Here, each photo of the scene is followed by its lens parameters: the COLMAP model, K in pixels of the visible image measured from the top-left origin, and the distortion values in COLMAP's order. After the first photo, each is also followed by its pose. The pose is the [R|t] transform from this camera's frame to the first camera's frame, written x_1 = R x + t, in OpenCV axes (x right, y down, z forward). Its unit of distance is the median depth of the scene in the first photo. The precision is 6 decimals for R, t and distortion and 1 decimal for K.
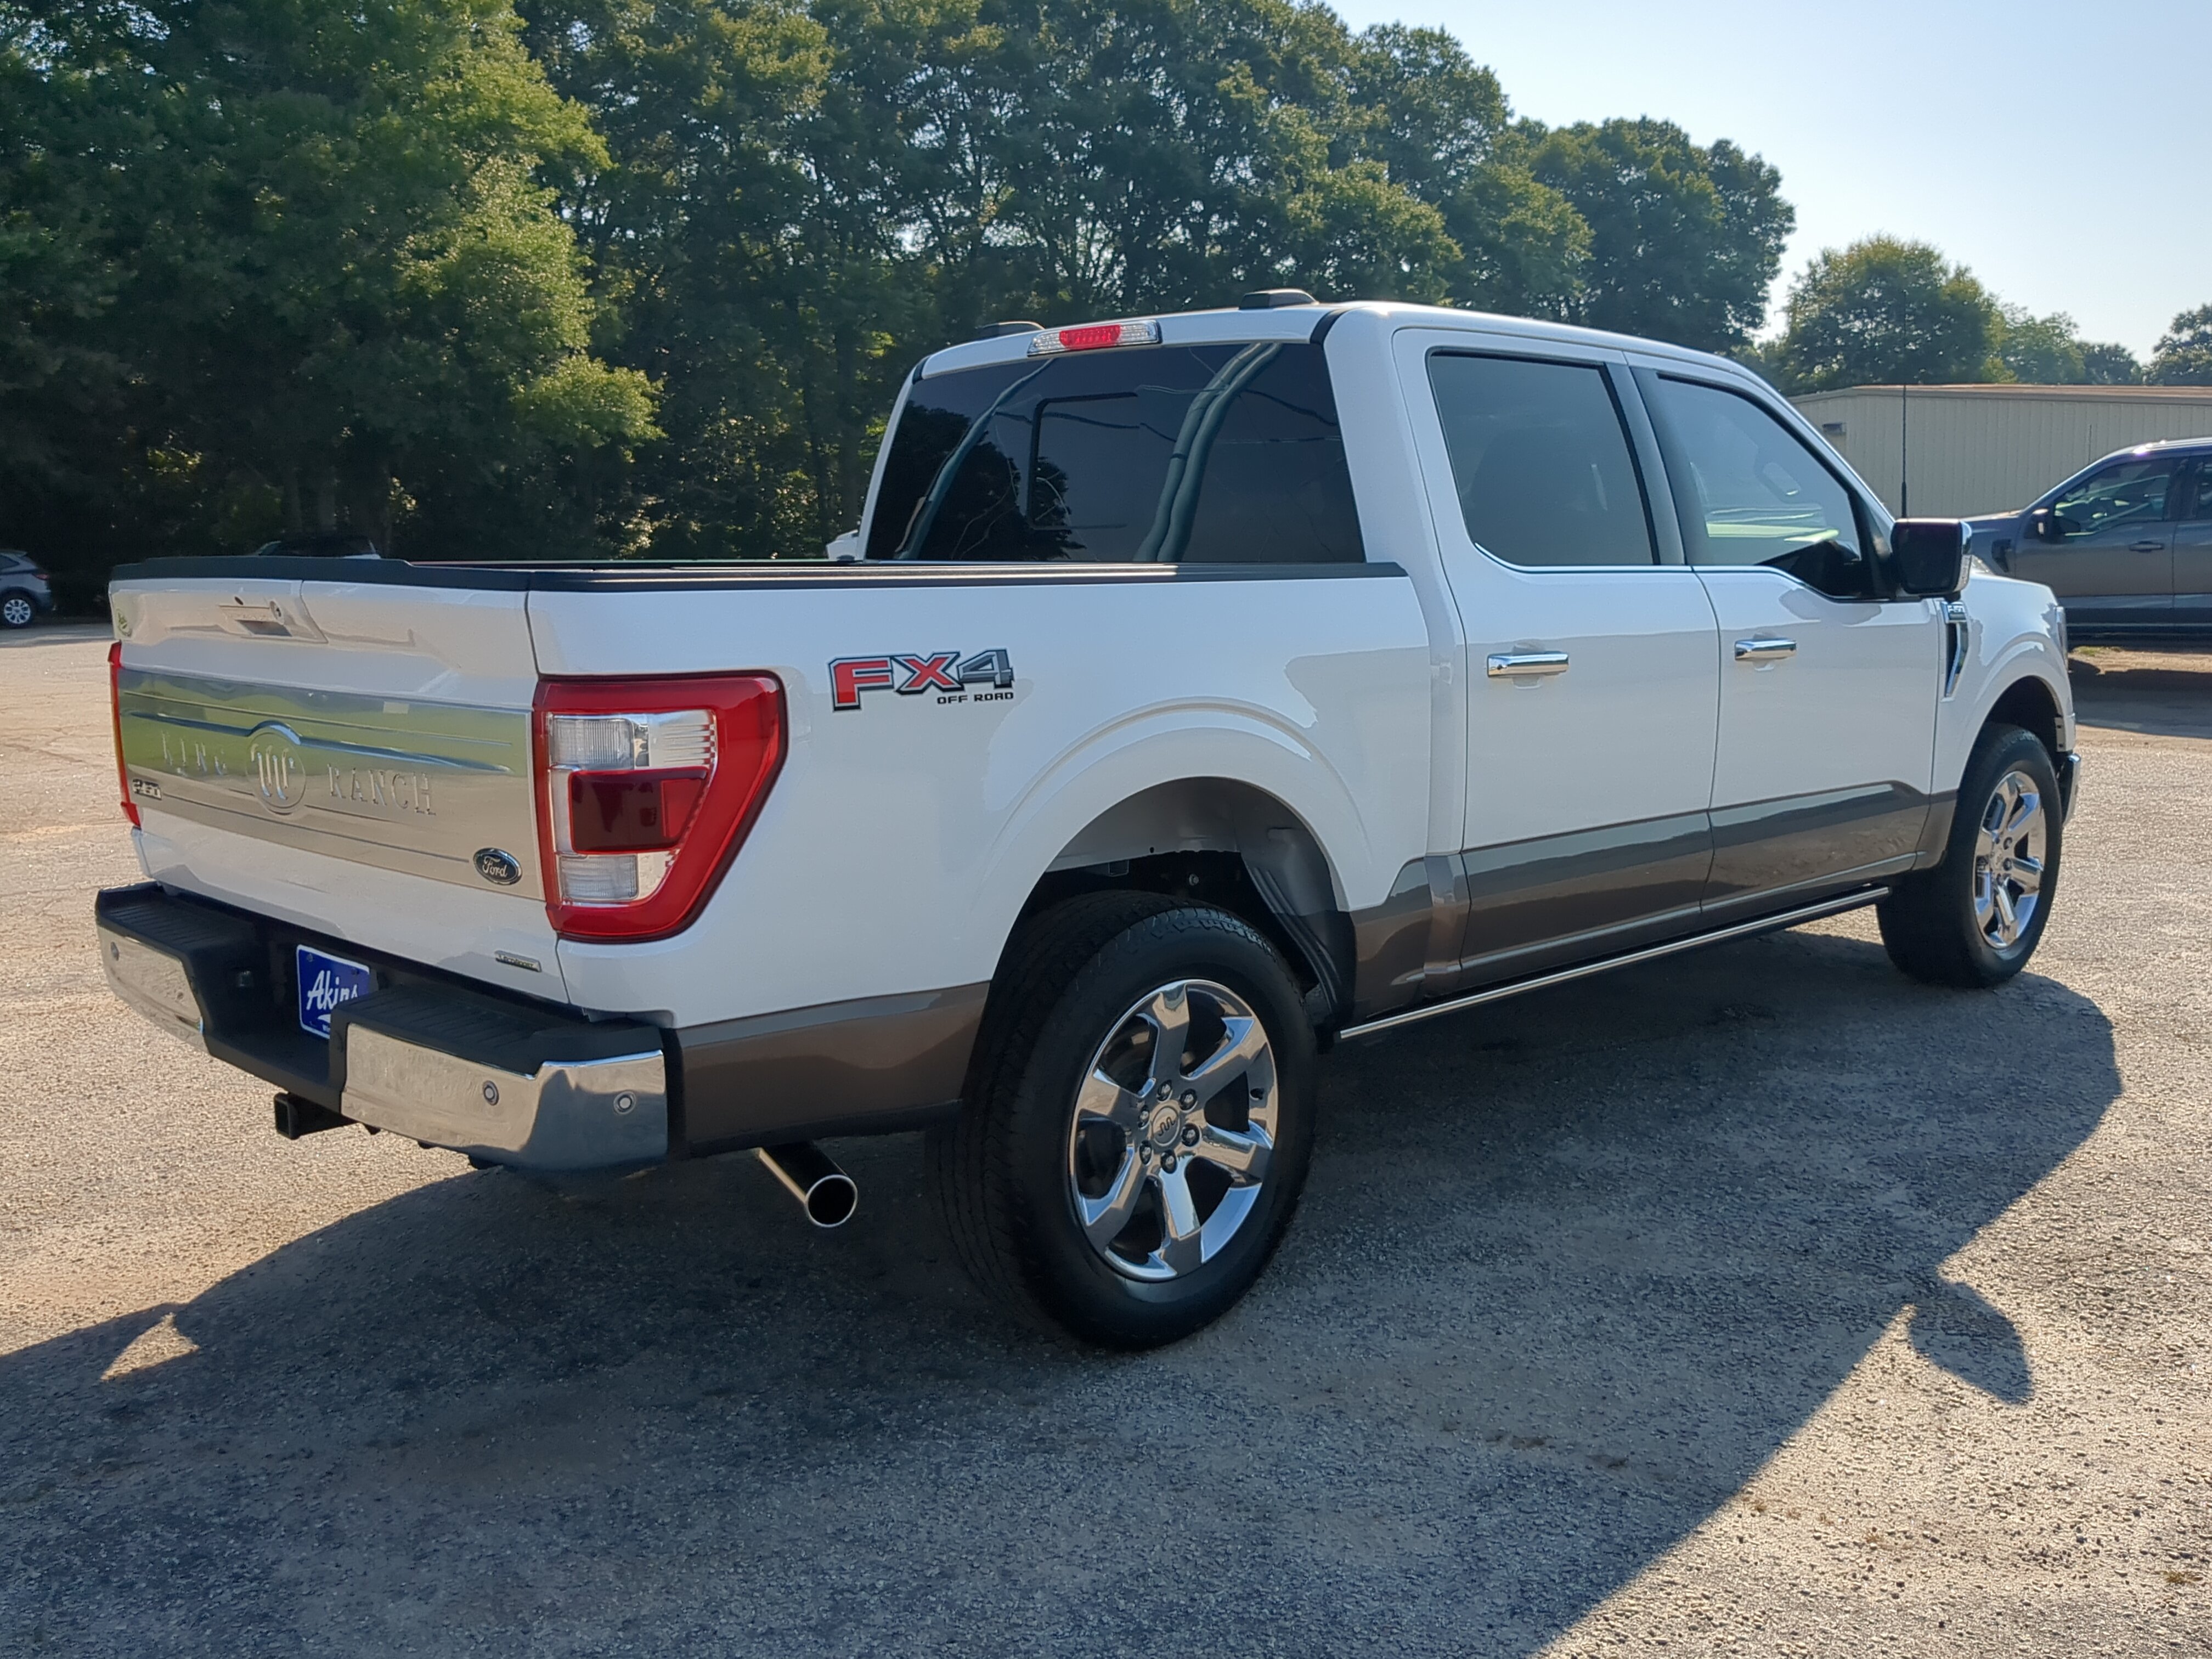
lens RADIAL K [[2017.6, 0, 1106.0], [0, 2017.6, 829.5], [0, 0, 1]] dist [0.003004, -0.003355]
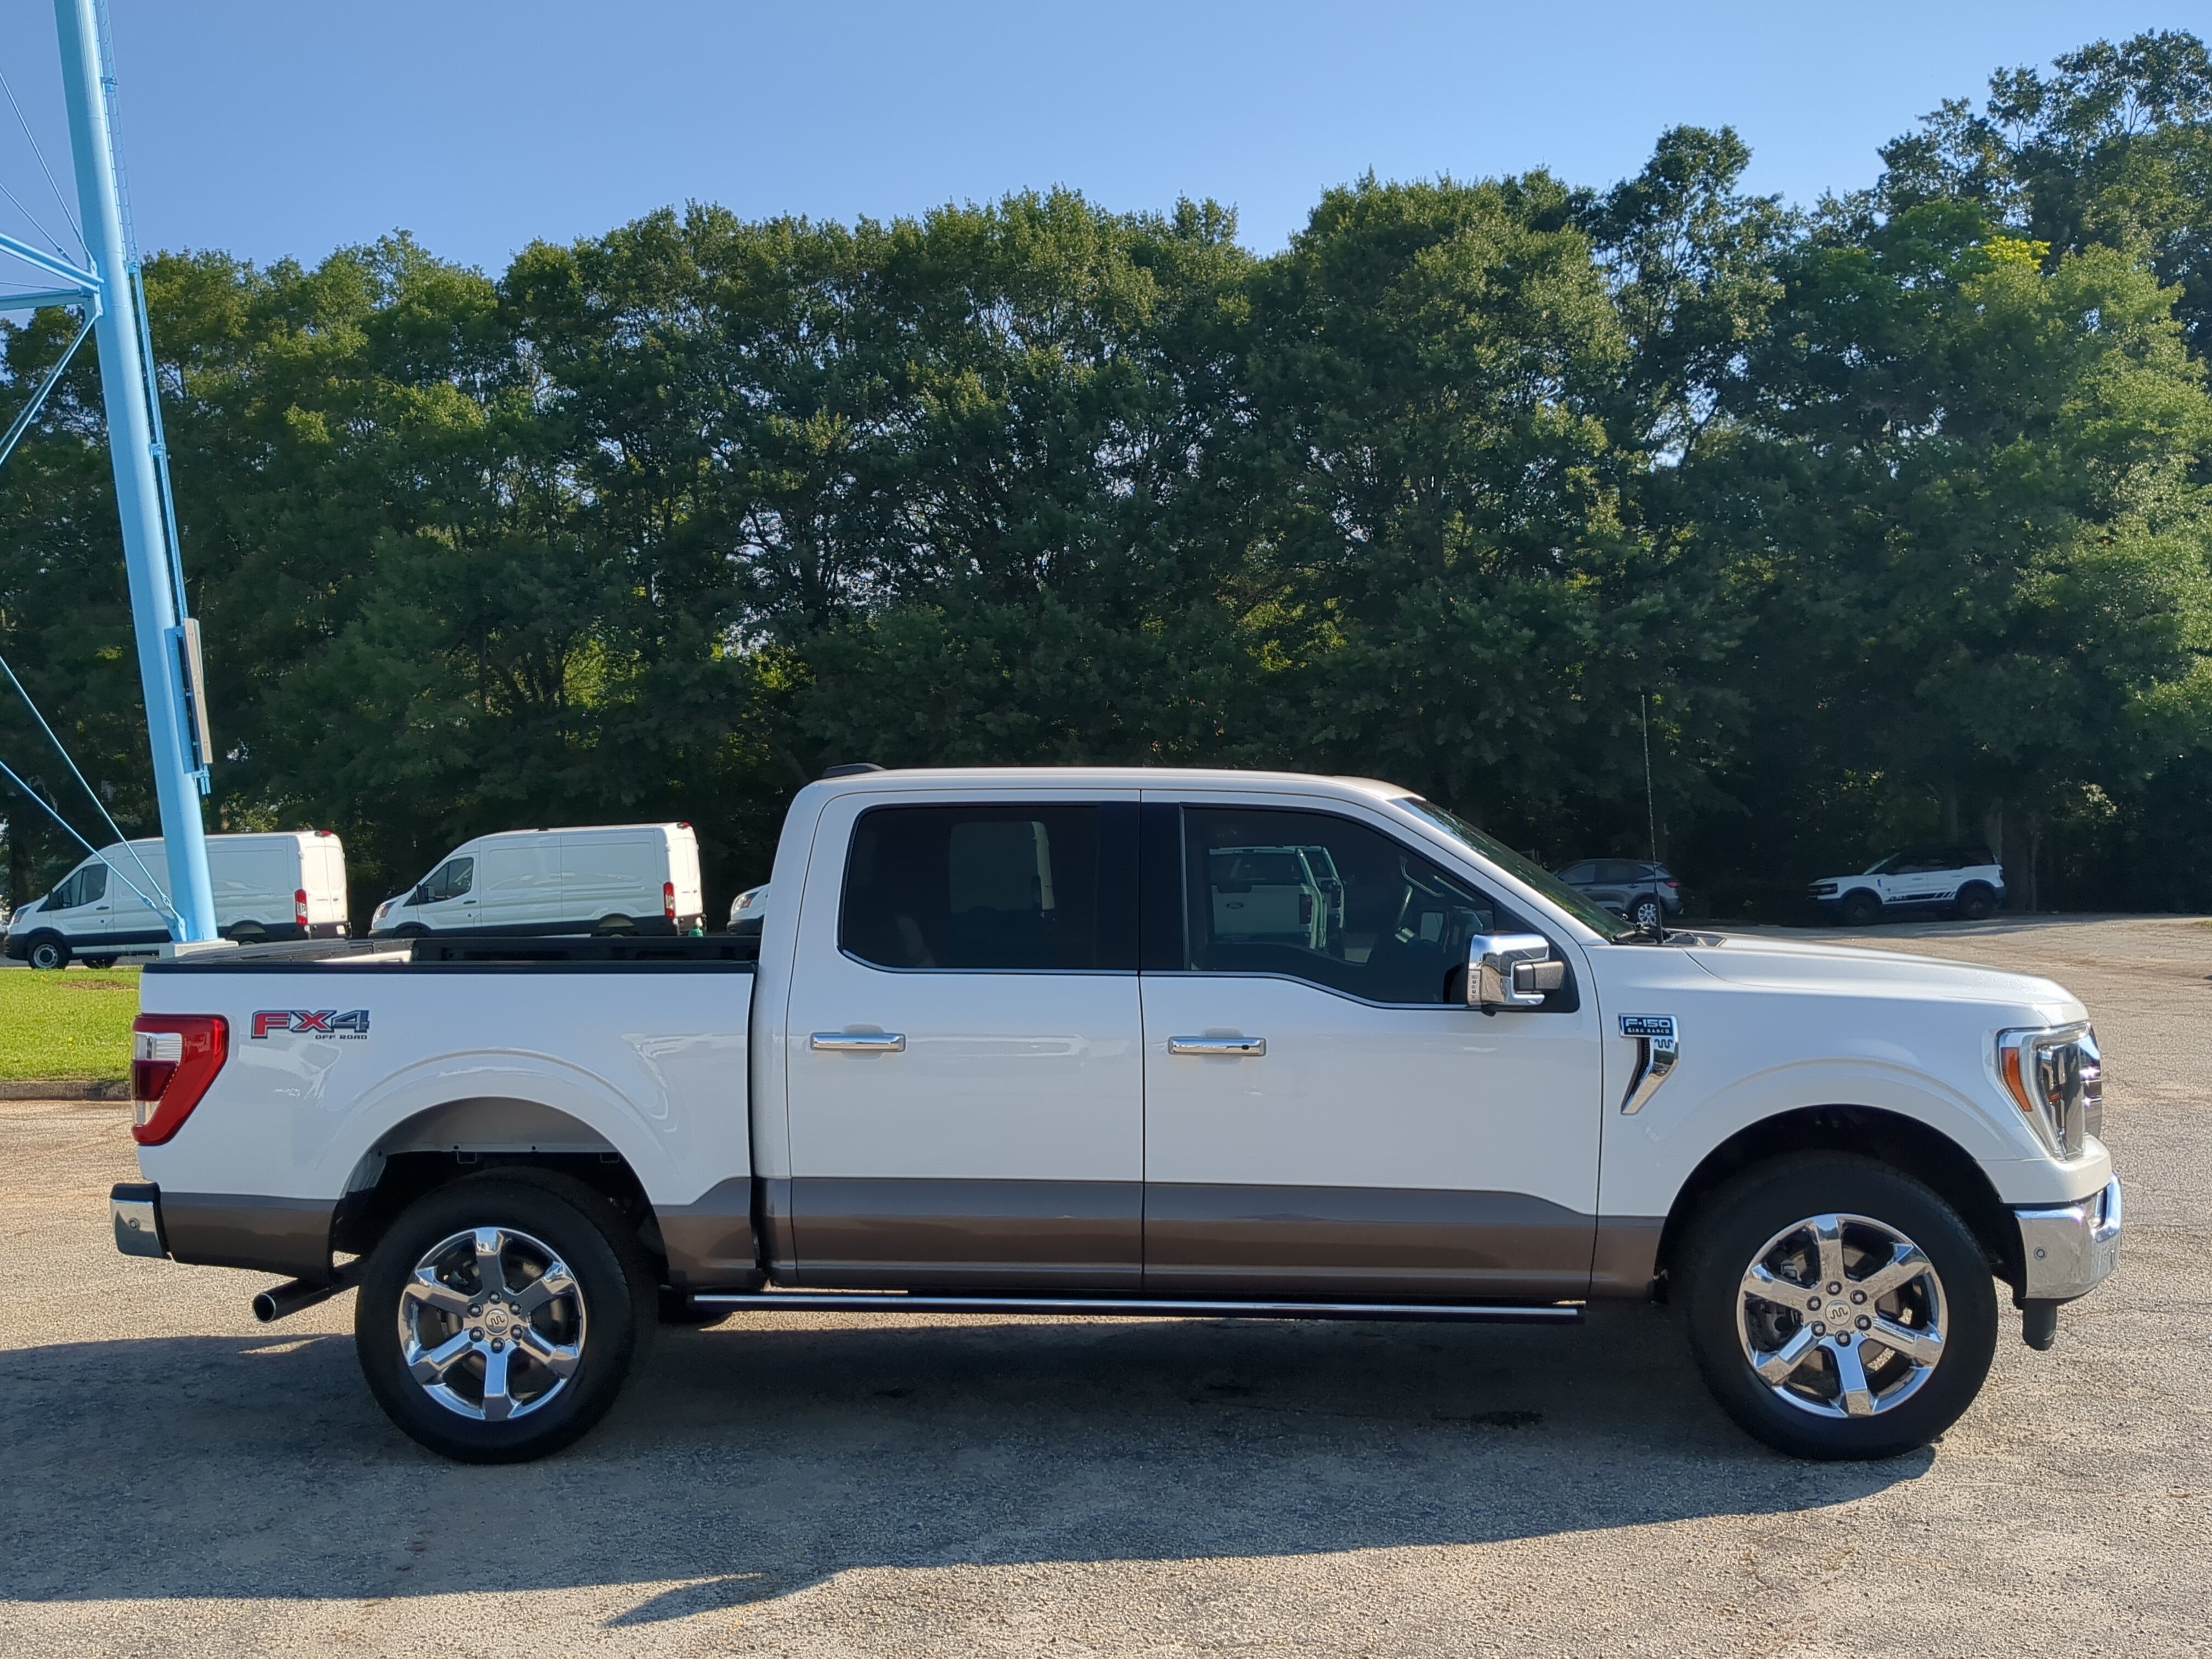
lens RADIAL K [[2004.2, 0, 1106.0], [0, 2004.2, 829.5], [0, 0, 1]] dist [0.006149, -0.019838]
pose [[0.648459, -0.009408, -0.761191, 0.123921], [-0.102432, 0.989752, -0.099494, -0.010007], [0.754327, 0.142488, 0.640850, 0.024766]]
